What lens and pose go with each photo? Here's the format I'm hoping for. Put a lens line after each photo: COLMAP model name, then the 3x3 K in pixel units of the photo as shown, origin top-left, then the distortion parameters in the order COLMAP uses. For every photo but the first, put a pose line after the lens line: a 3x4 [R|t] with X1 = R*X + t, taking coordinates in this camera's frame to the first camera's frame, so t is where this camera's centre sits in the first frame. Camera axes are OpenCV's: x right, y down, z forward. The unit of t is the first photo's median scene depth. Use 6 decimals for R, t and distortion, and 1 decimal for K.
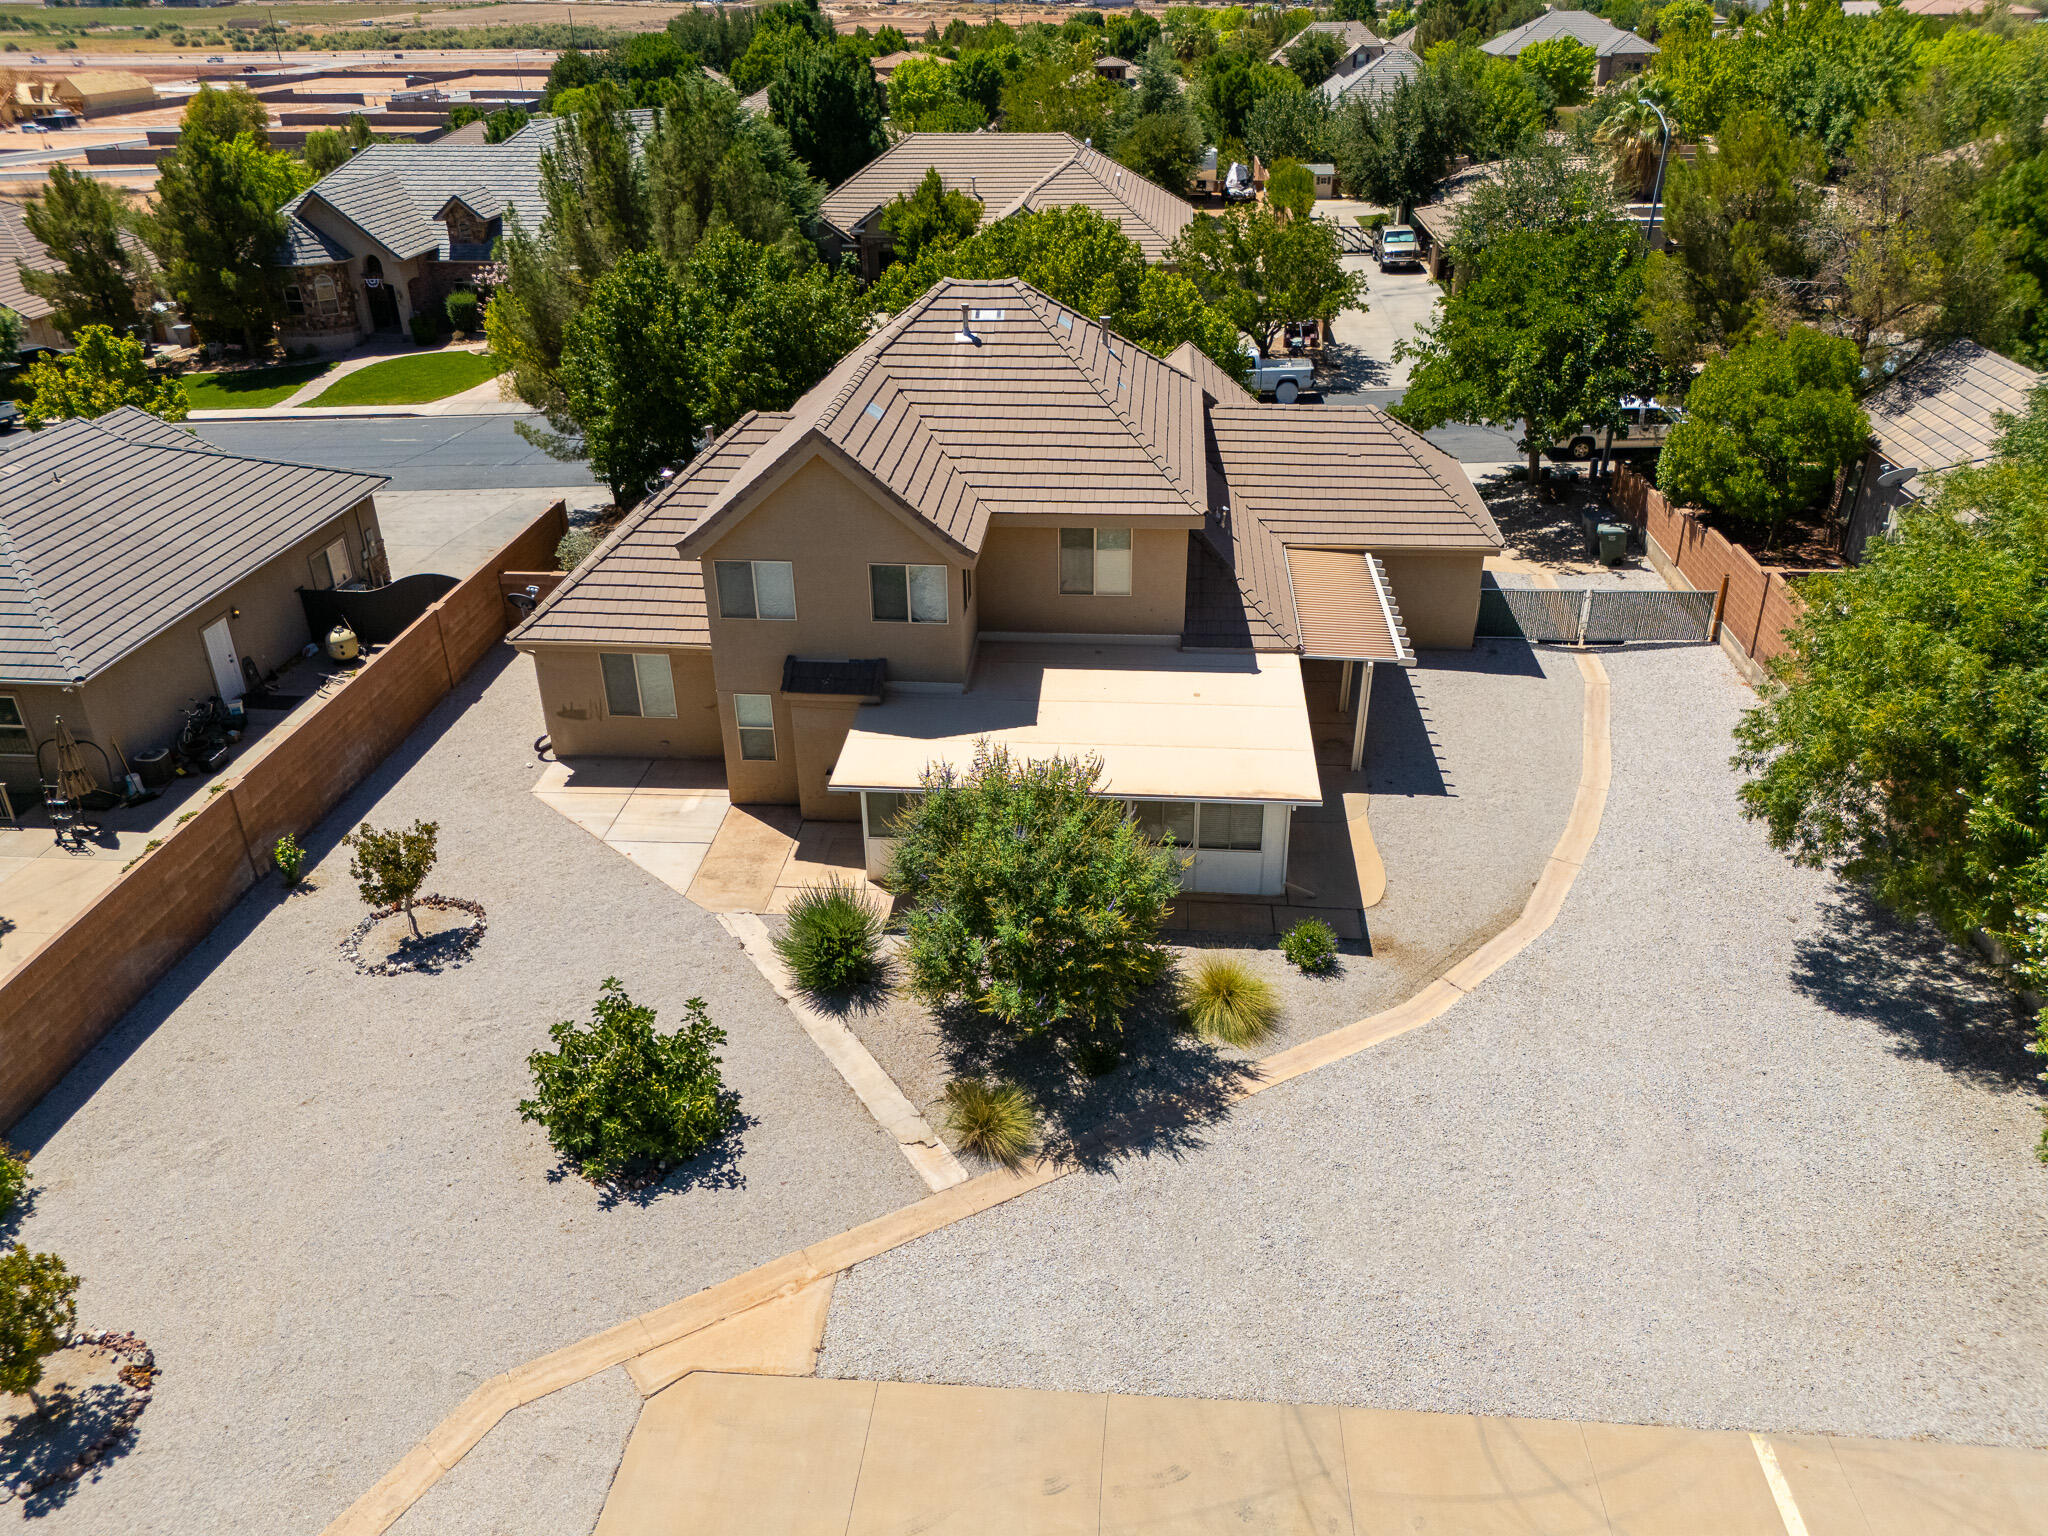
lens RADIAL K [[1515.9, 0, 1020.3], [0, 1515.9, 754.2], [0, 0, 1]] dist [0.053134, -0.033185]
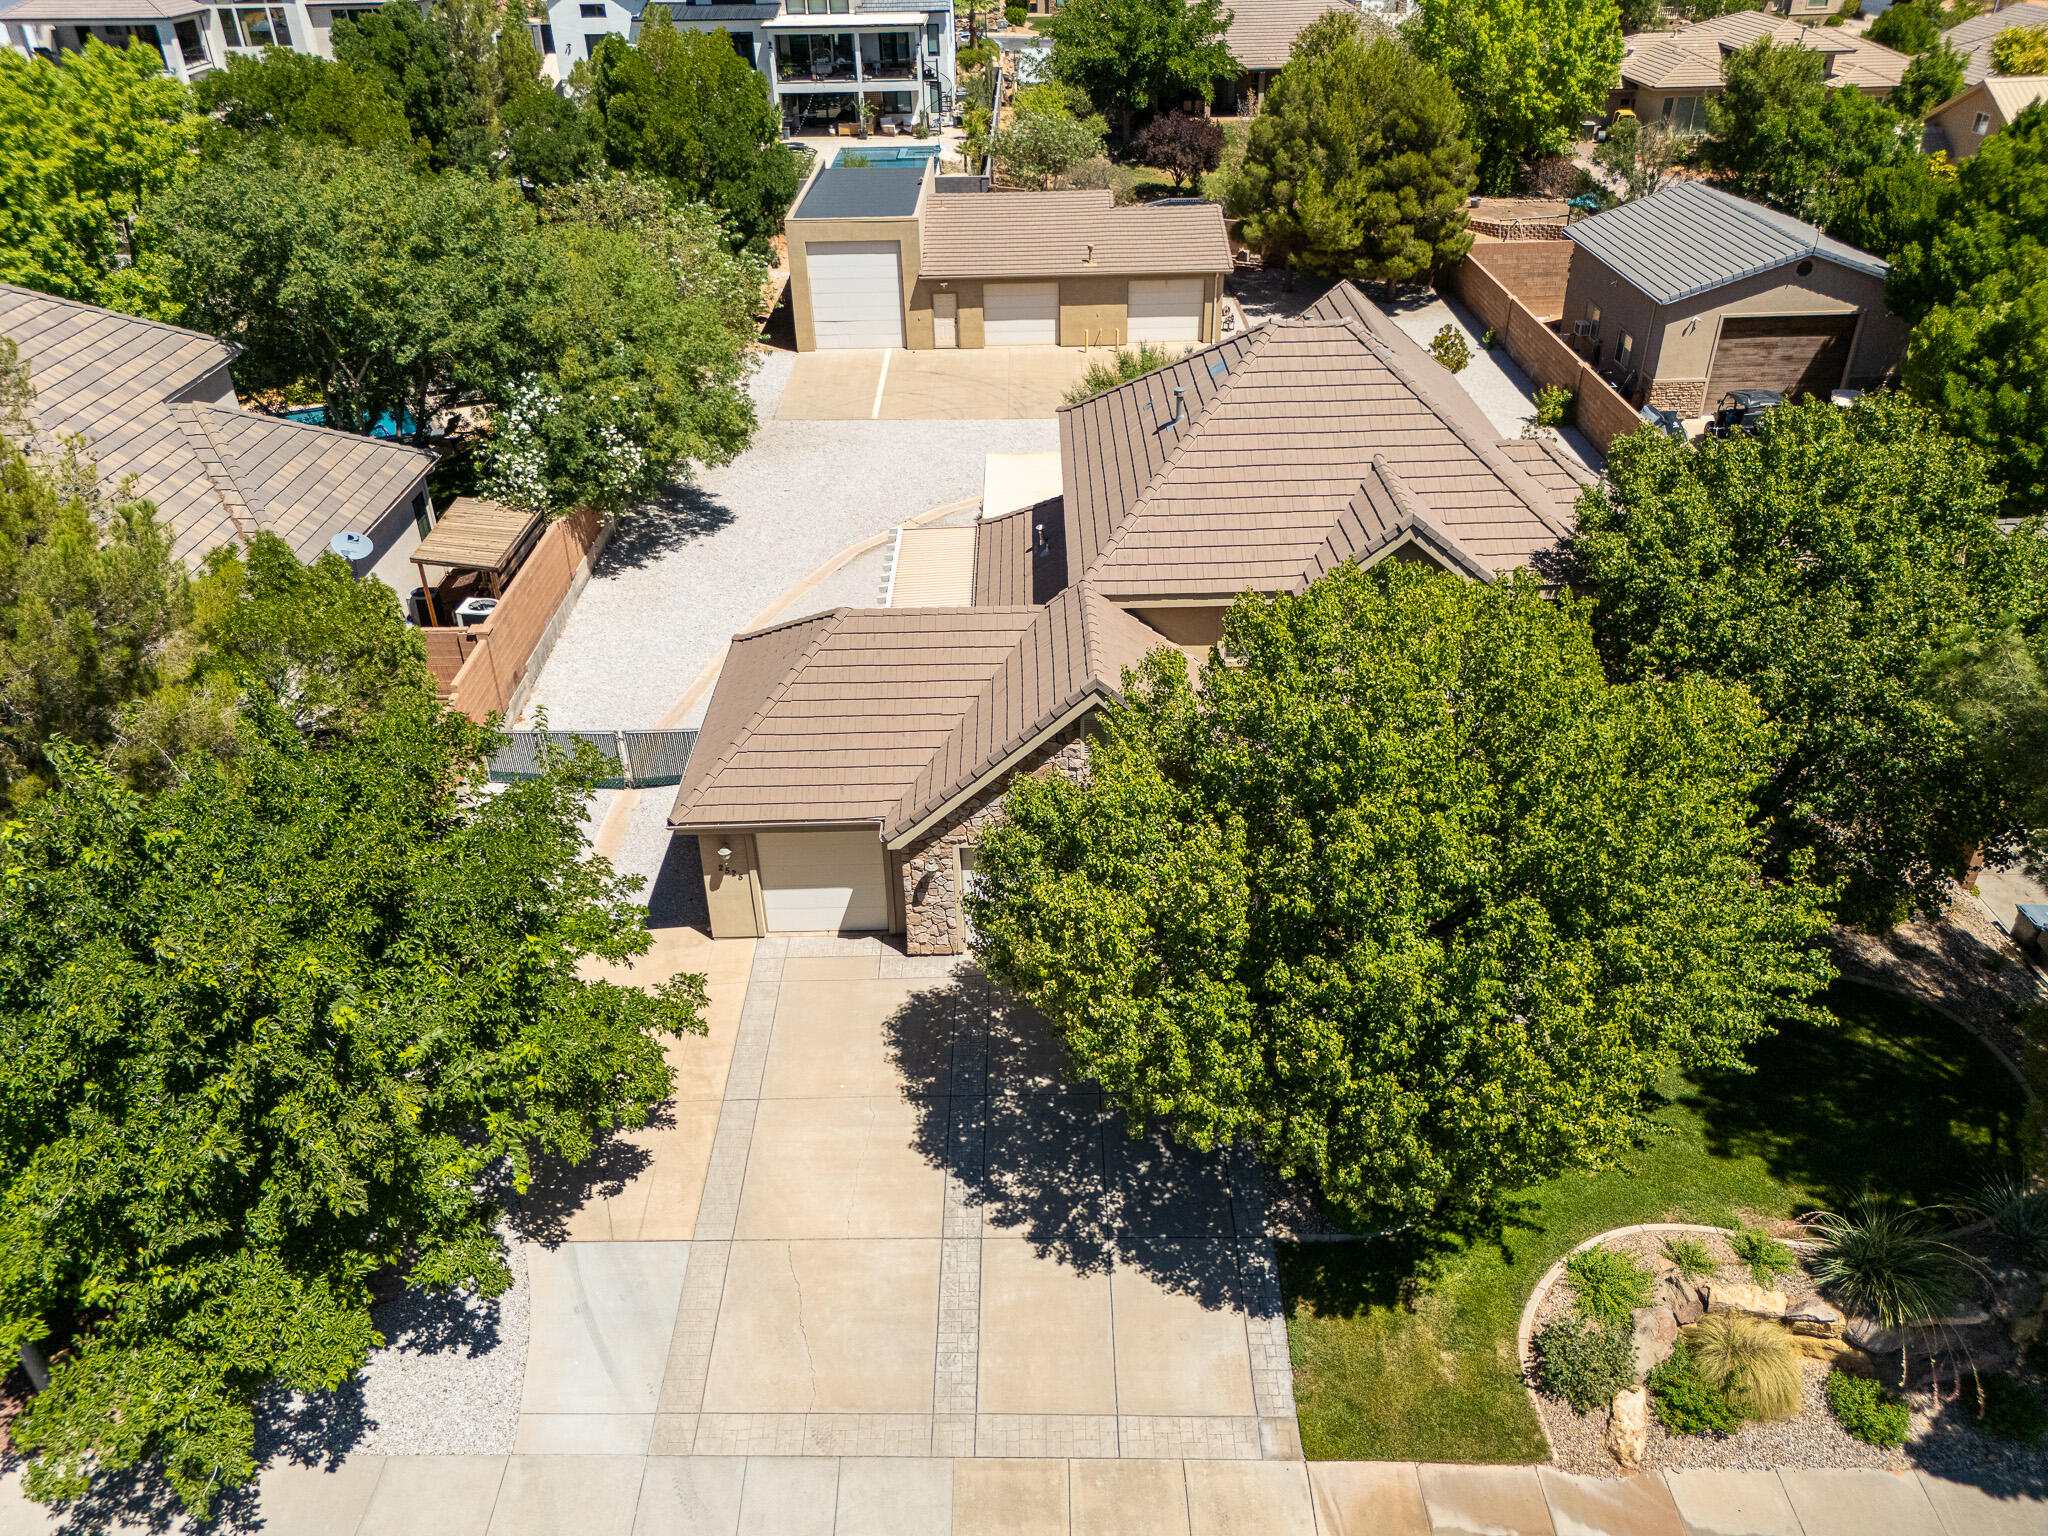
lens RADIAL K [[1515.9, 0, 1036.9], [0, 1515.9, 767.9], [0, 0, 1]] dist [0.053134, -0.033185]
pose [[-0.994719, 0.079815, -0.064529, 0.243382], [-0.014781, 0.510759, 0.859597, -1.078974], [0.101568, 0.856011, -0.506881, 1.883568]]
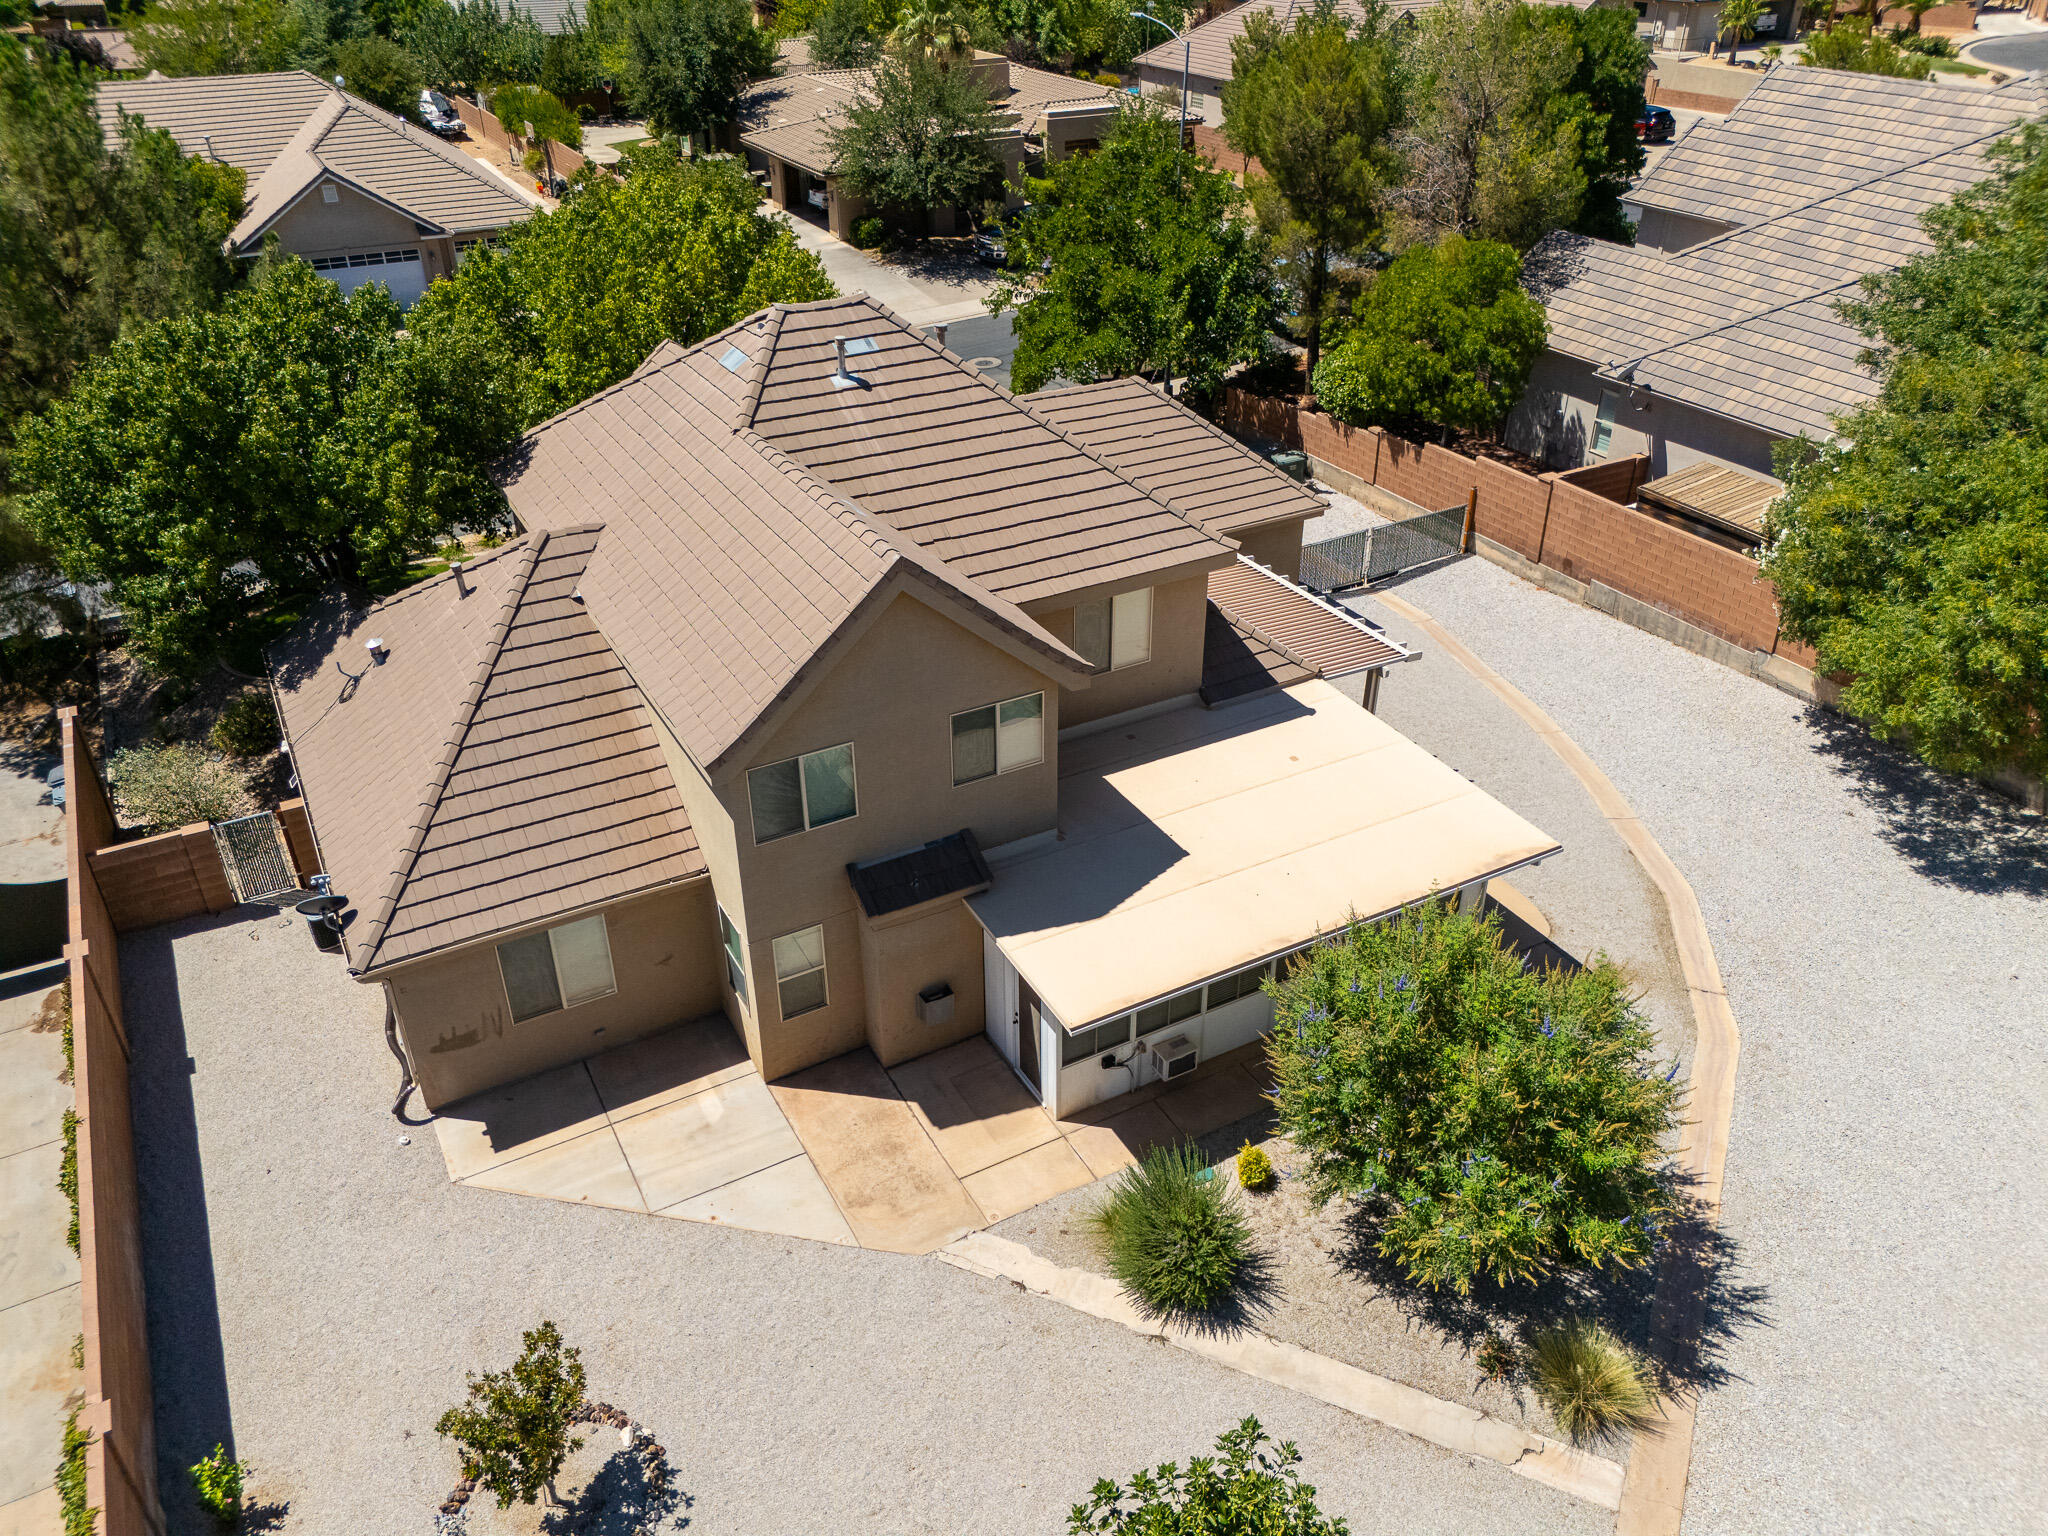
lens RADIAL K [[1515.9, 0, 1013.2], [0, 1515.9, 765.3], [0, 0, 1]] dist [0.053134, -0.033185]
pose [[0.829986, -0.282827, 0.480763, -0.418636], [0.253995, 0.959006, 0.125676, -0.180744], [-0.496599, 0.017802, 0.867797, 0.339844]]
